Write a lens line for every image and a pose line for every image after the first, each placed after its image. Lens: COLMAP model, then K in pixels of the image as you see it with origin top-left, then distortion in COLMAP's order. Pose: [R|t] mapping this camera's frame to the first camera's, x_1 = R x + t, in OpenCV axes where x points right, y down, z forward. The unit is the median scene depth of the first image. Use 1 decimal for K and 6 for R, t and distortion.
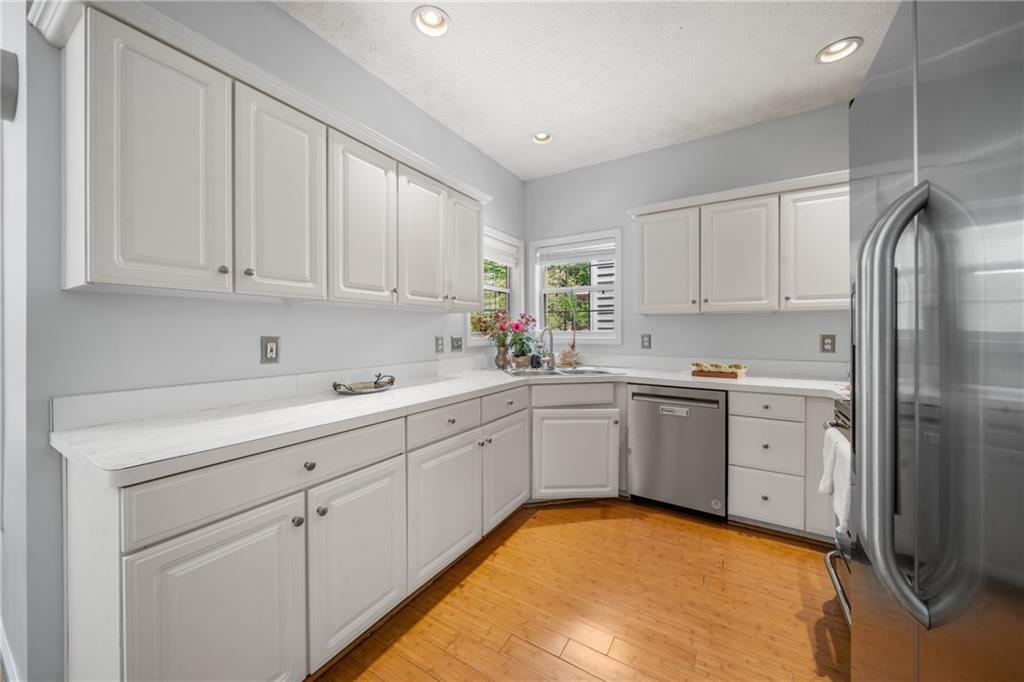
lens RADIAL K [[366.2, 0, 508.9], [0, 366.2, 332.7], [0, 0, 1]] dist [-0.001383, -0.000608]
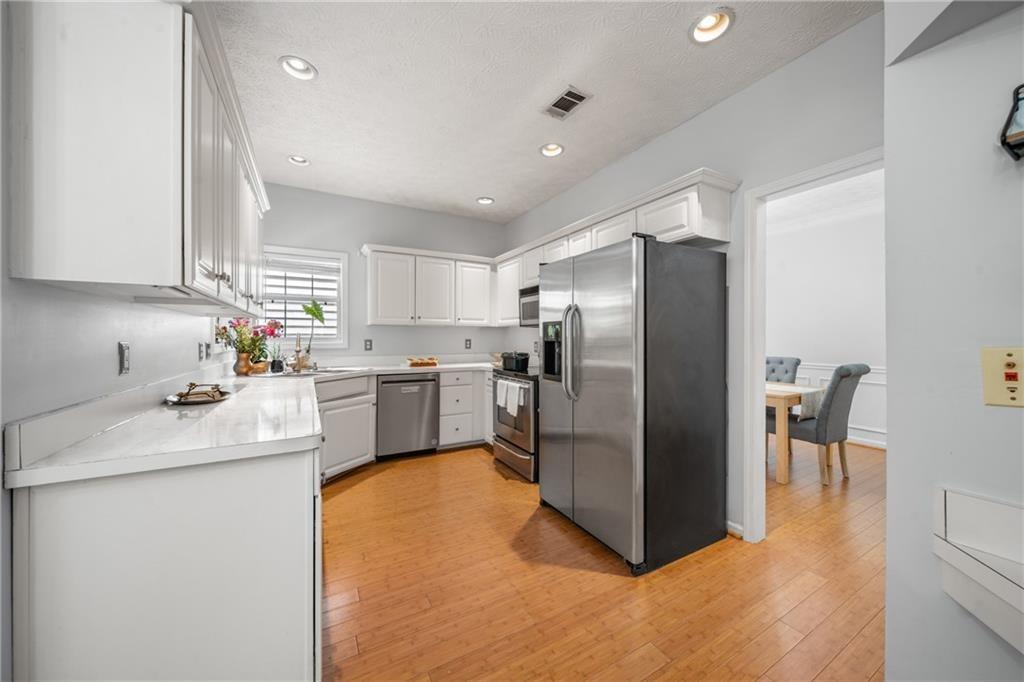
lens RADIAL K [[366.2, 0, 517.5], [0, 366.2, 339.2], [0, 0, 1]] dist [-0.001383, -0.000608]
pose [[0.478587, -0.002654, 0.878036, -0.636865], [0.002229, 0.999996, 0.001808, 0.002797], [-0.878037, 0.001091, 0.478591, -0.112308]]
